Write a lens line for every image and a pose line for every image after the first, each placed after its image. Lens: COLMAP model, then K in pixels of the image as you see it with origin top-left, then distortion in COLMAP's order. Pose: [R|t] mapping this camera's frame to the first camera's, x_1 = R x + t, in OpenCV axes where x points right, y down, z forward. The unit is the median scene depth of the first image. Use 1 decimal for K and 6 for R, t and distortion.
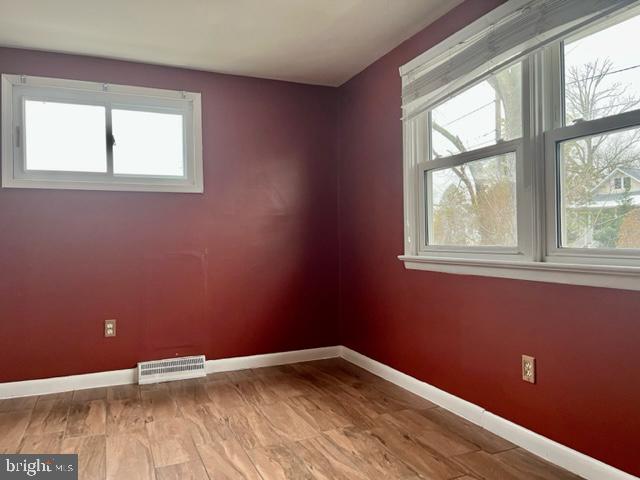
lens RADIAL K [[489.0, 0, 318.2], [0, 489.0, 238.2], [0, 0, 1]] dist [0.046788, -0.031441]
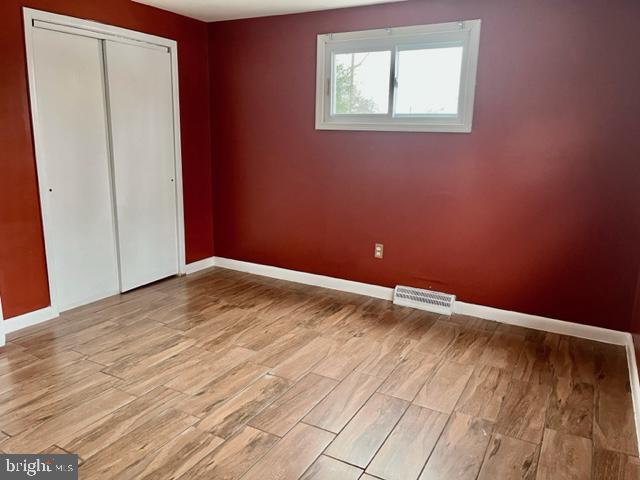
lens RADIAL K [[489.0, 0, 319.7], [0, 489.0, 240.3], [0, 0, 1]] dist [0.046788, -0.031441]
pose [[0.610511, 0.200833, -0.766122, 0.414812], [-0.032541, 0.972860, 0.229097, -0.114326], [0.791339, -0.114936, 0.600477, 0.203296]]
